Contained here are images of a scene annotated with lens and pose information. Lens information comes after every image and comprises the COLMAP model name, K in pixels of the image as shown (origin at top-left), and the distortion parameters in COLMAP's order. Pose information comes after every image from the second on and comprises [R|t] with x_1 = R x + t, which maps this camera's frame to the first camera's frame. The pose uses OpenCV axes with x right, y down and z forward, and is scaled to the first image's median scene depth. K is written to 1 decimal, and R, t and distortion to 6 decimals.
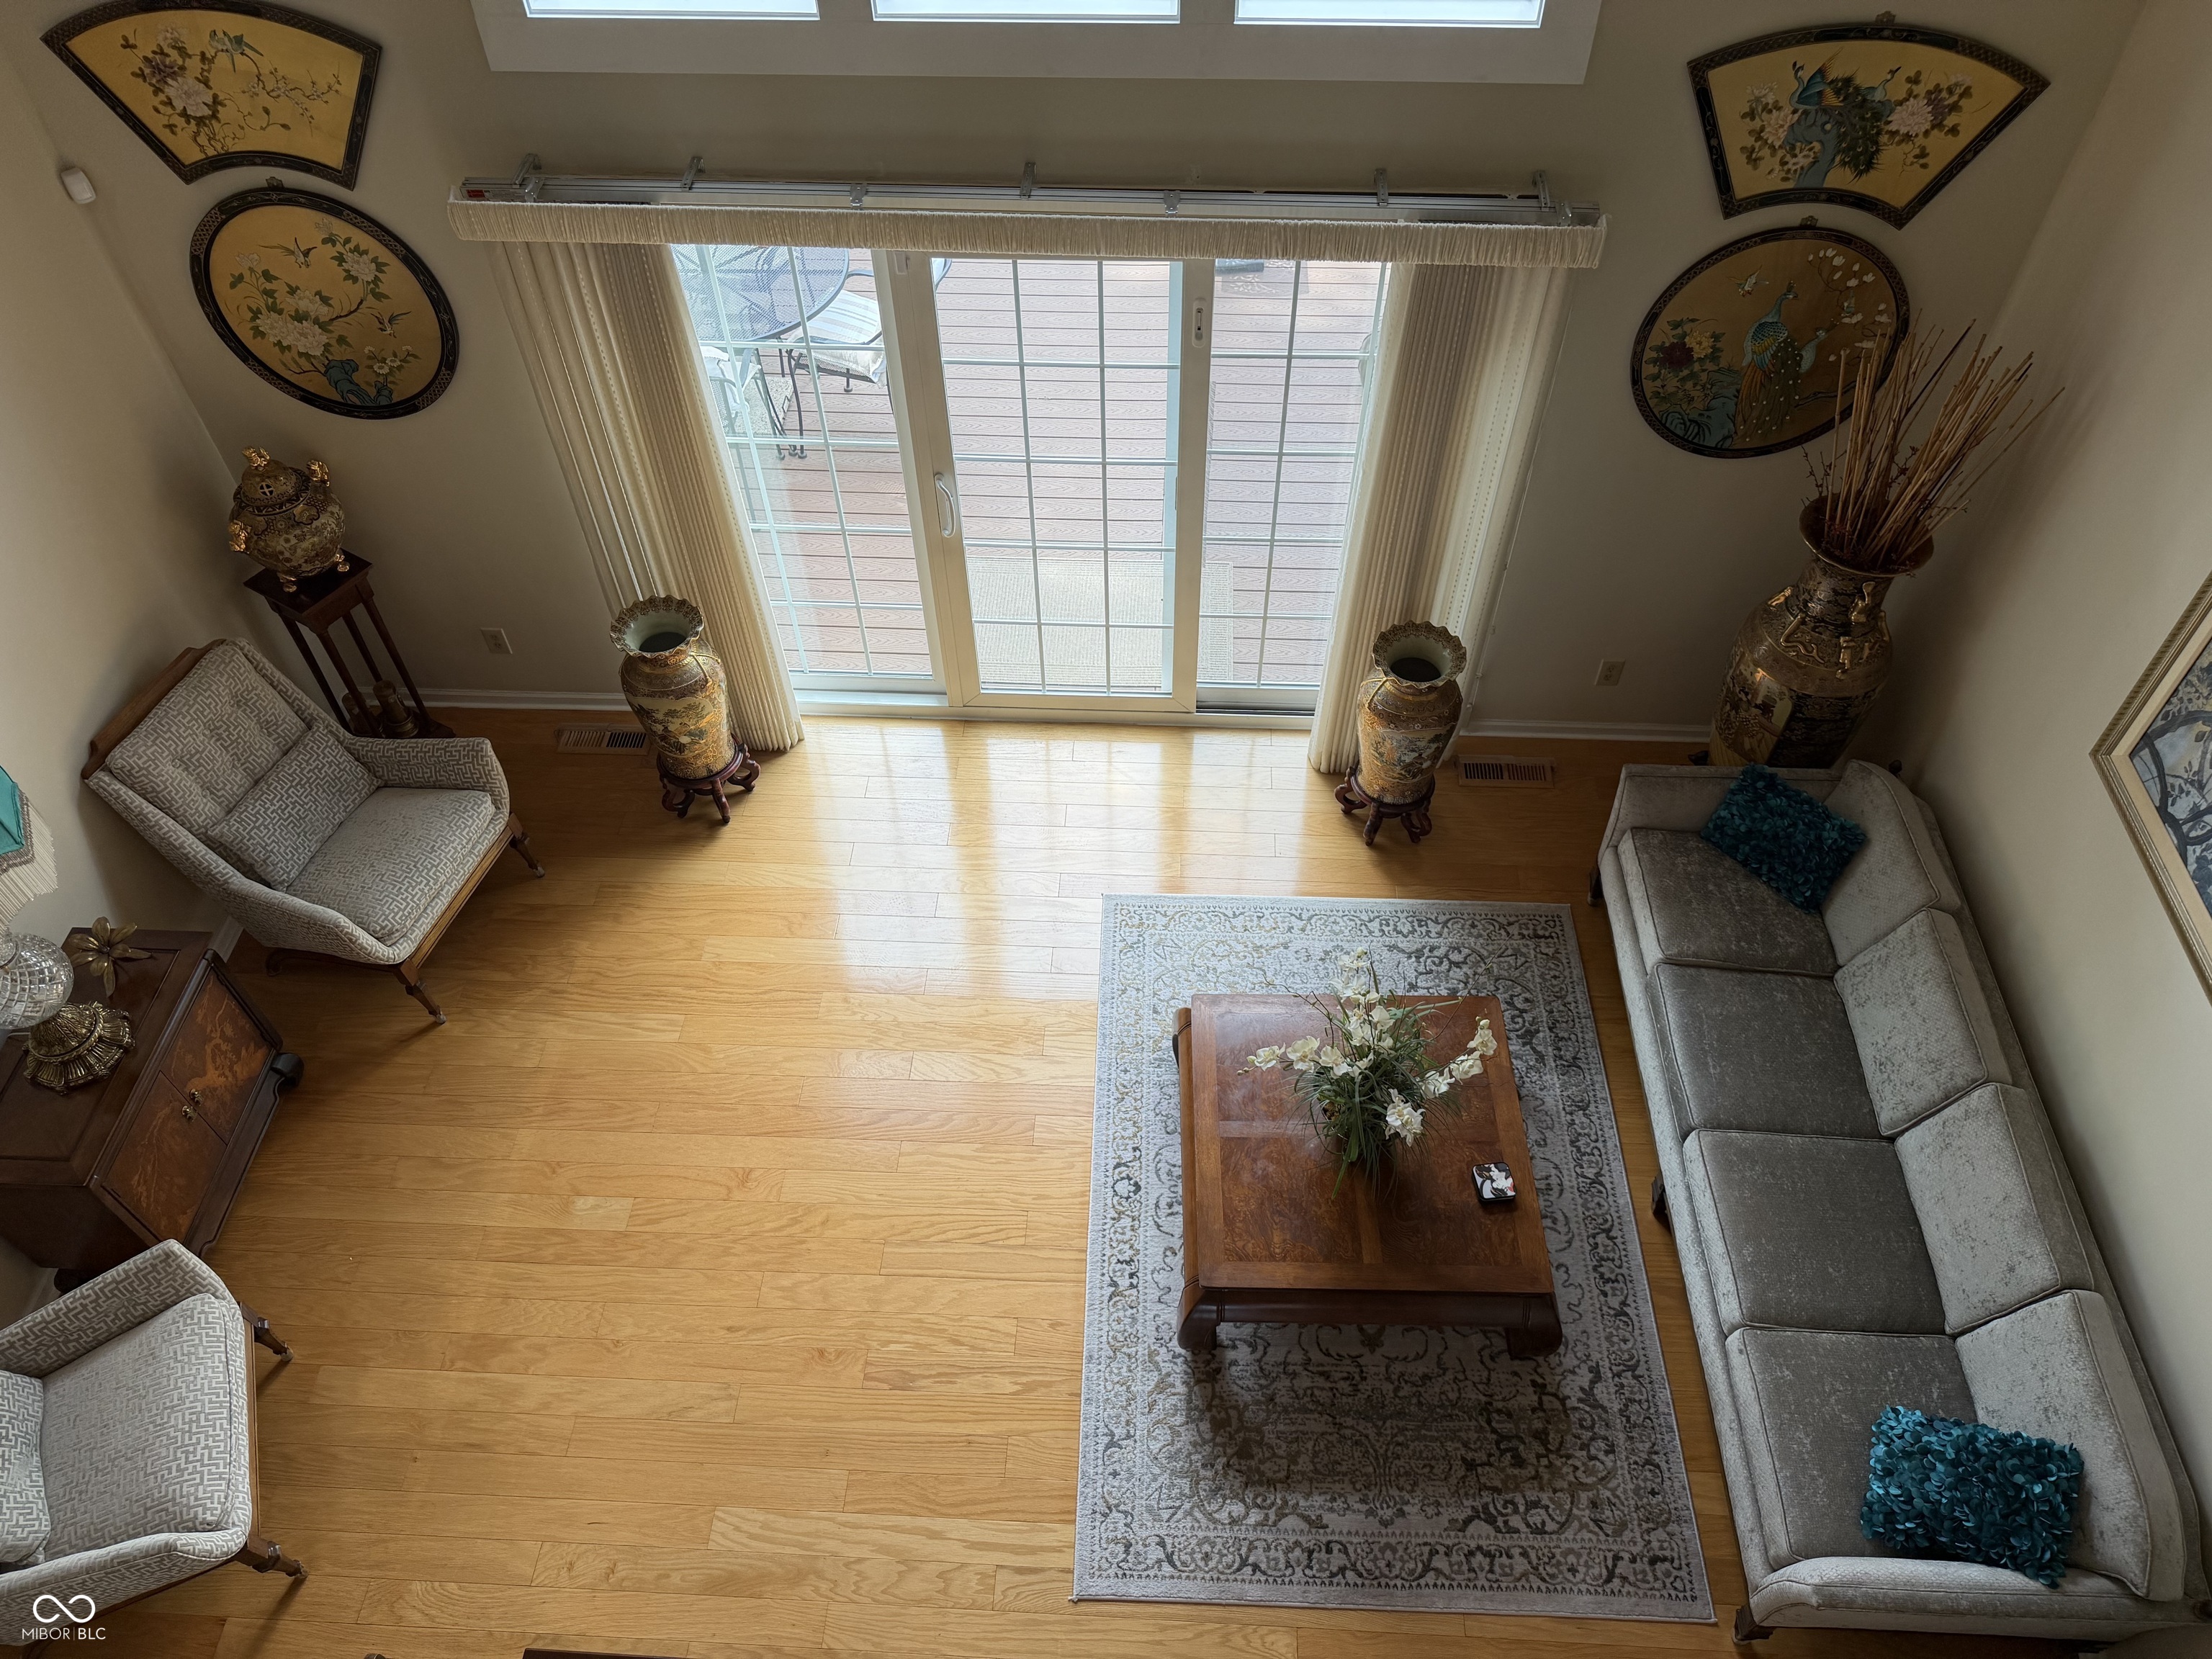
lens RADIAL K [[1540.6, 0, 1117.4], [0, 1540.6, 841.8], [0, 0, 1]] dist [0.010357, -0.010460]
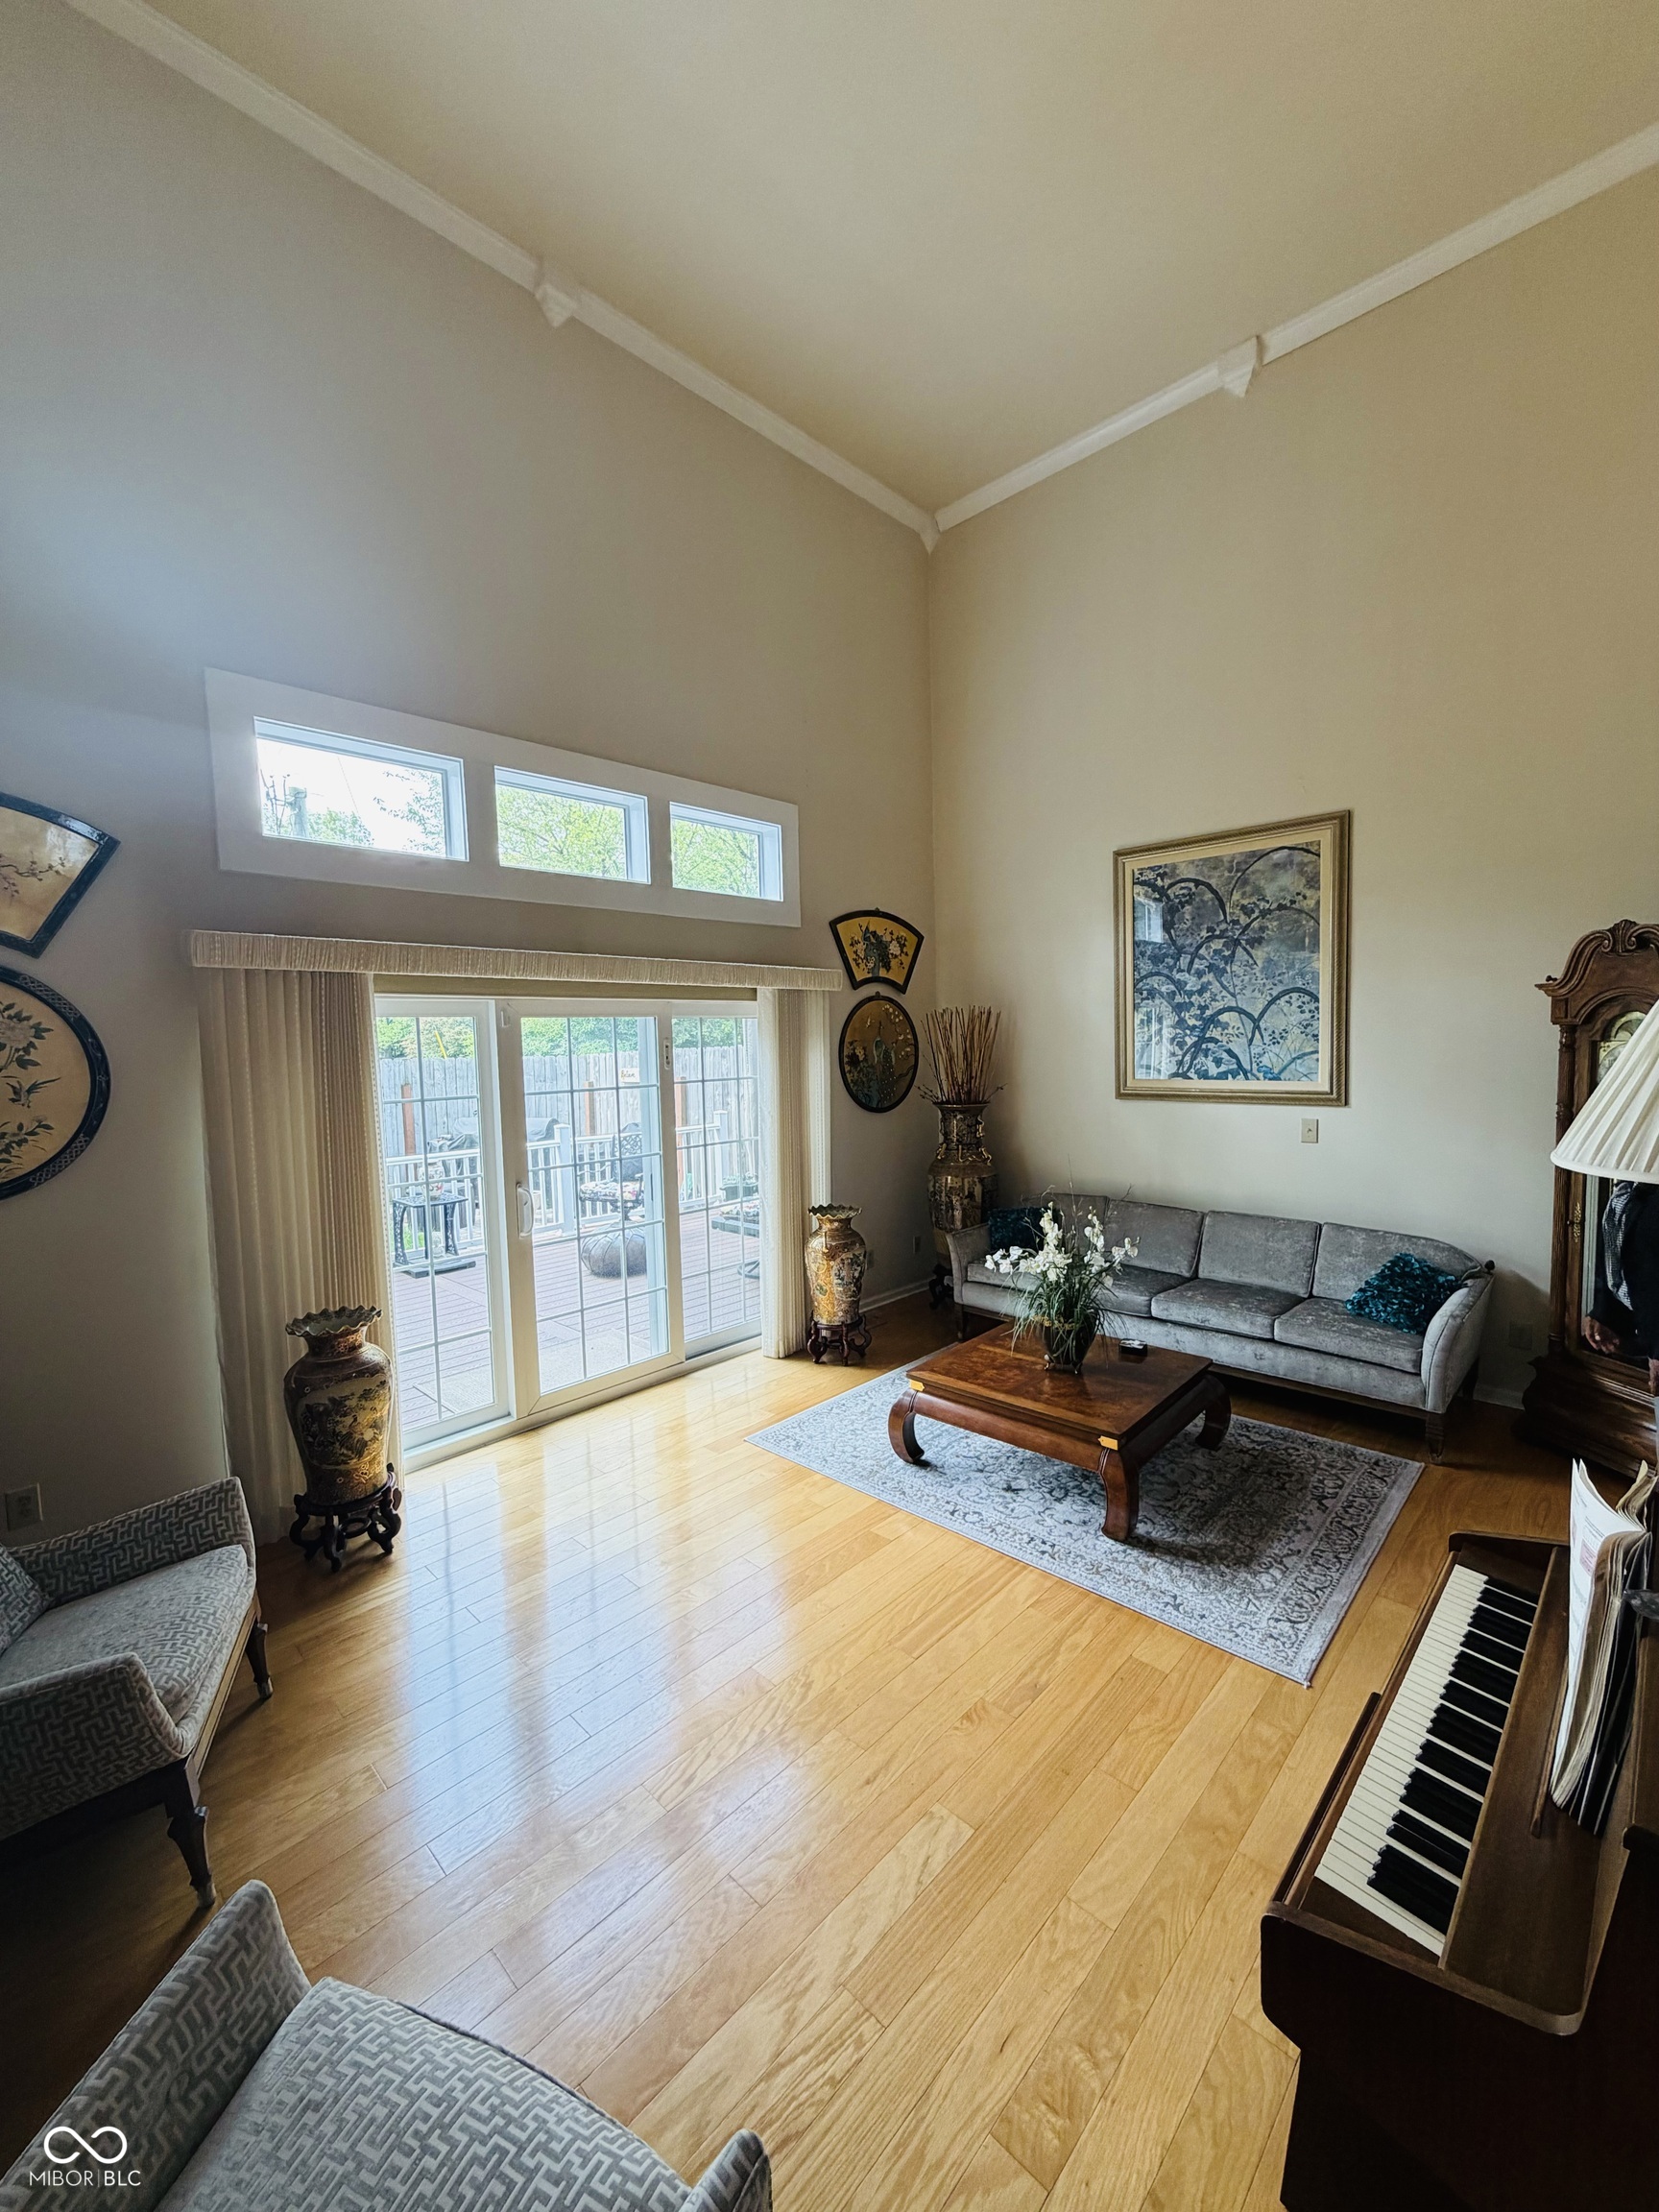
lens RADIAL K [[878.8, 0, 824.3], [0, 878.8, 1104.7], [0, 0, 1]] dist [-0.007702, 0.000381]
pose [[0.662002, -0.059152, 0.747164, -0.621794], [0.587317, 0.660257, -0.468103, 0.292411], [-0.465631, 0.748707, 0.471833, 0.534718]]
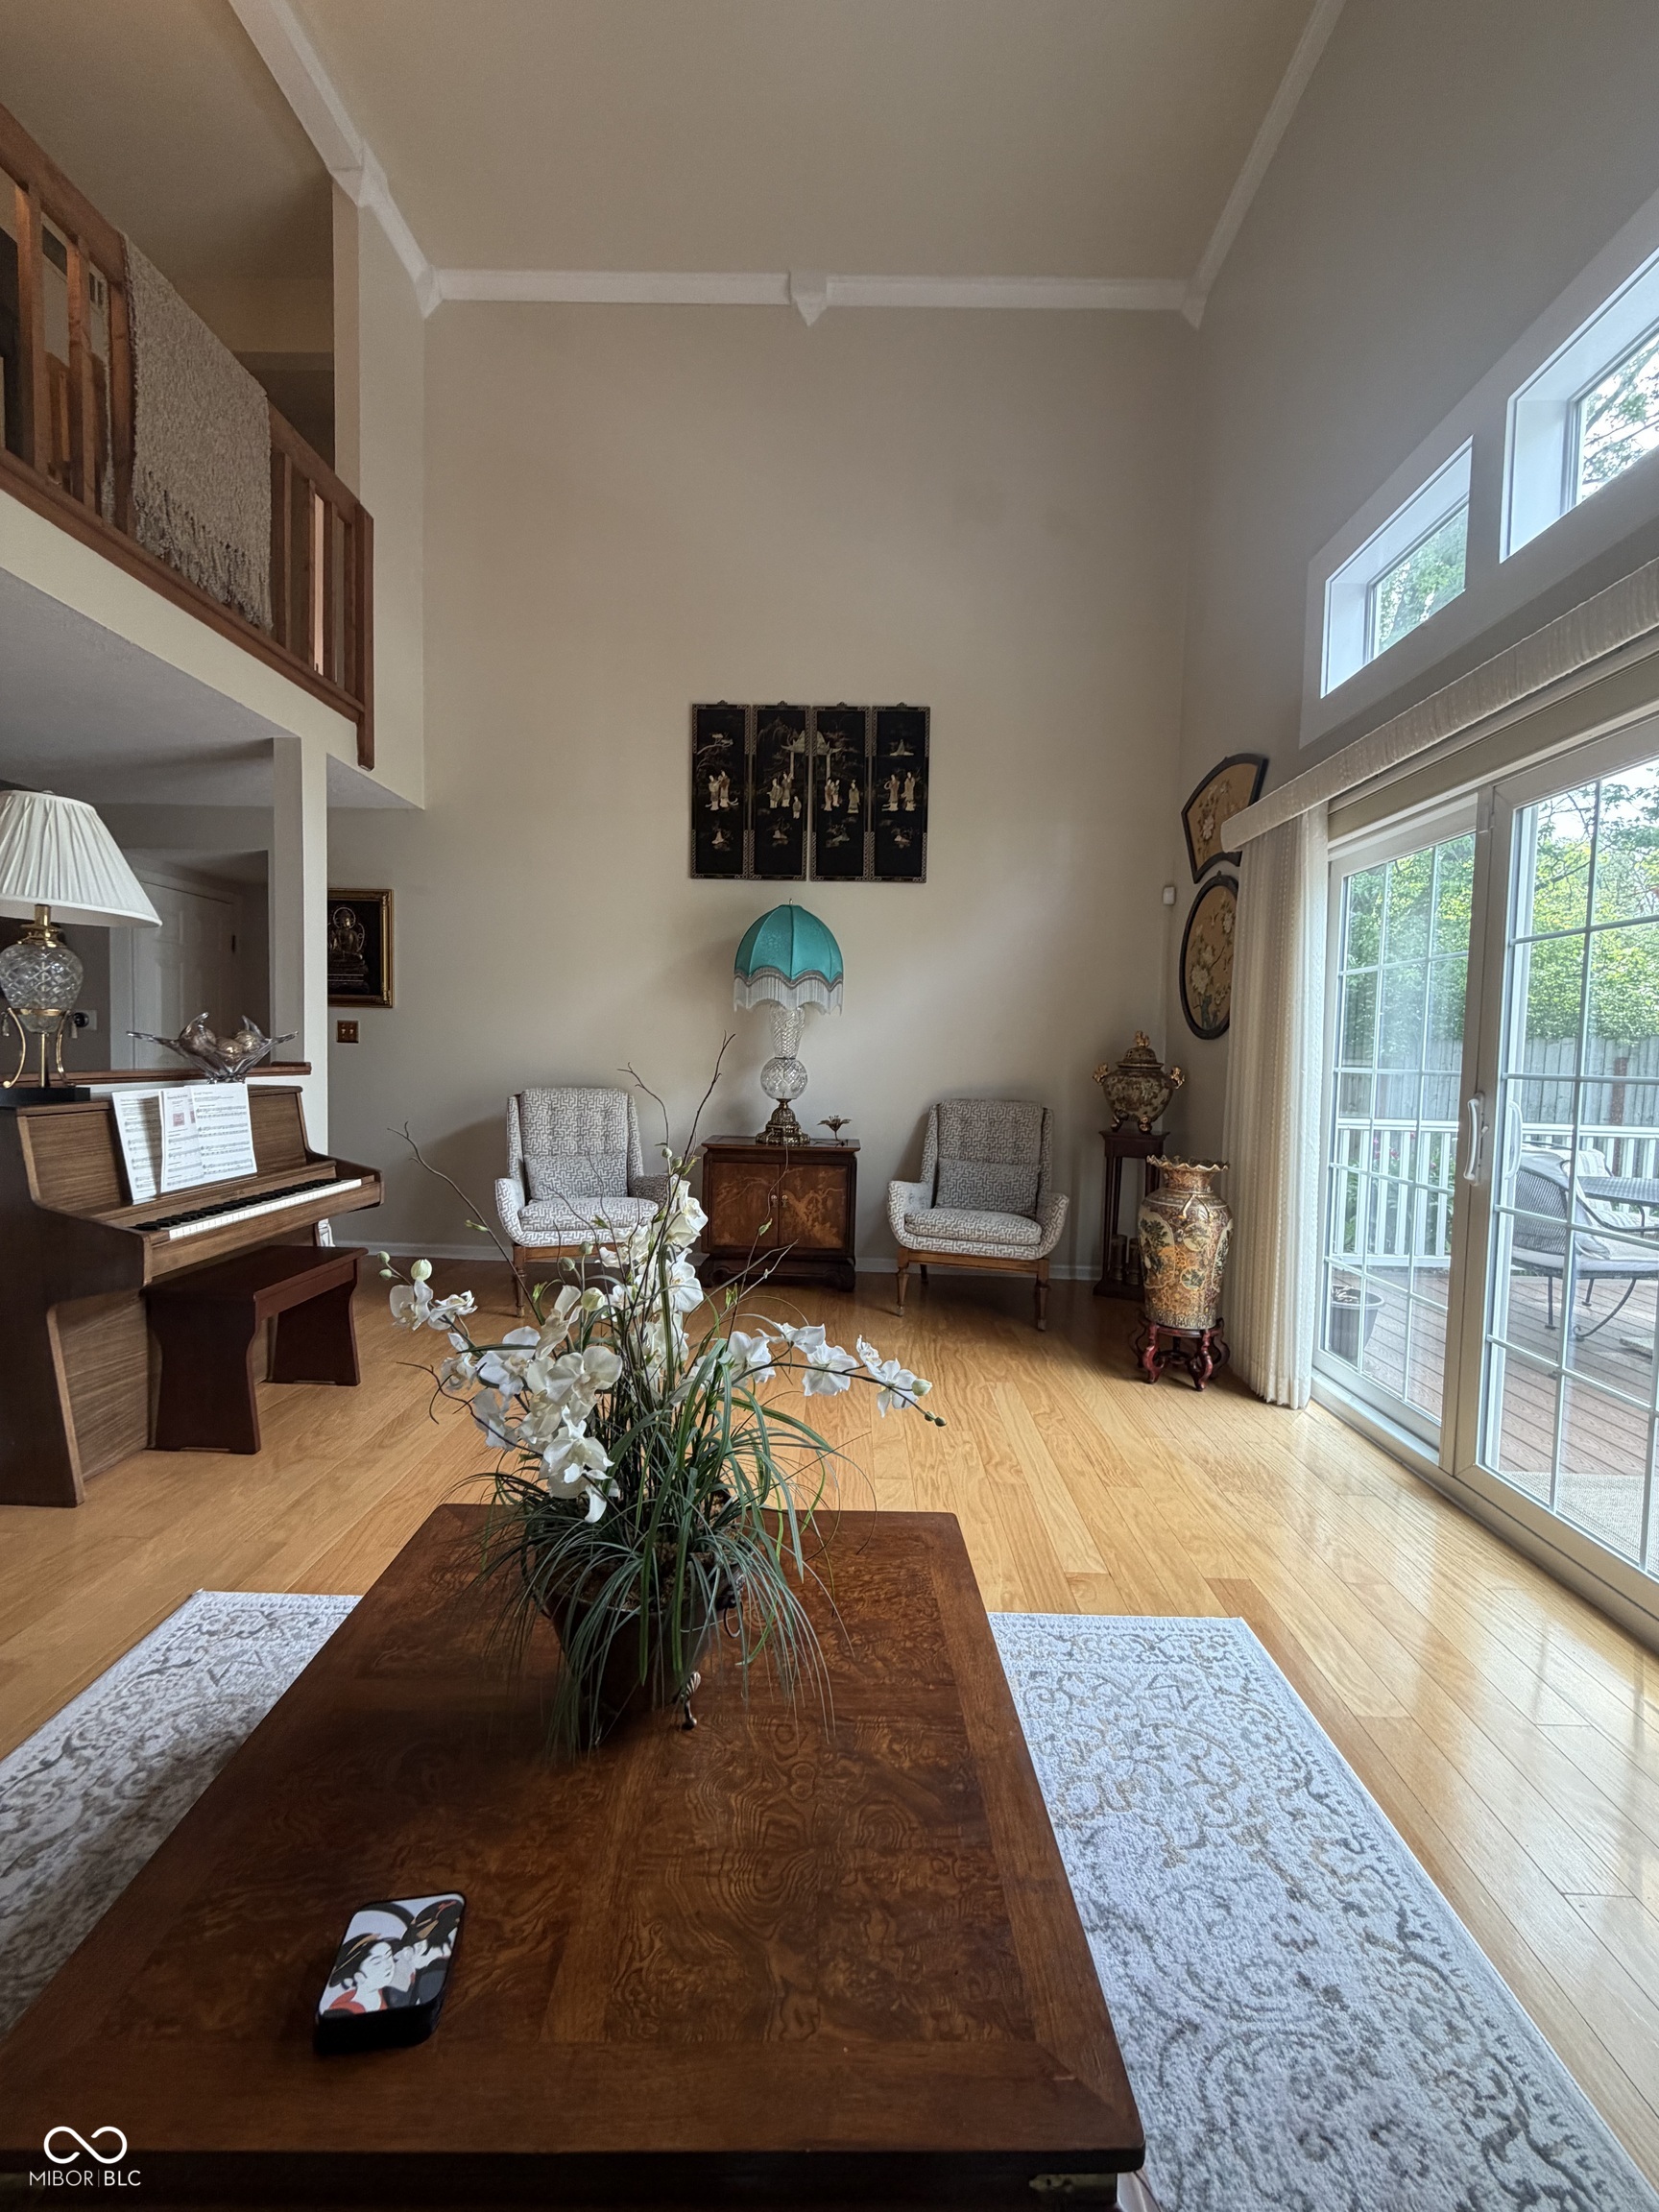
lens RADIAL K [[878.8, 0, 825.5], [0, 878.8, 1094.8], [0, 0, 1]] dist [-0.007702, 0.000381]
pose [[0.029633, 0.062785, -0.997587, 0.417084], [-0.780835, 0.624530, 0.016112, 0.033515], [0.624035, 0.778473, 0.067531, 0.900890]]
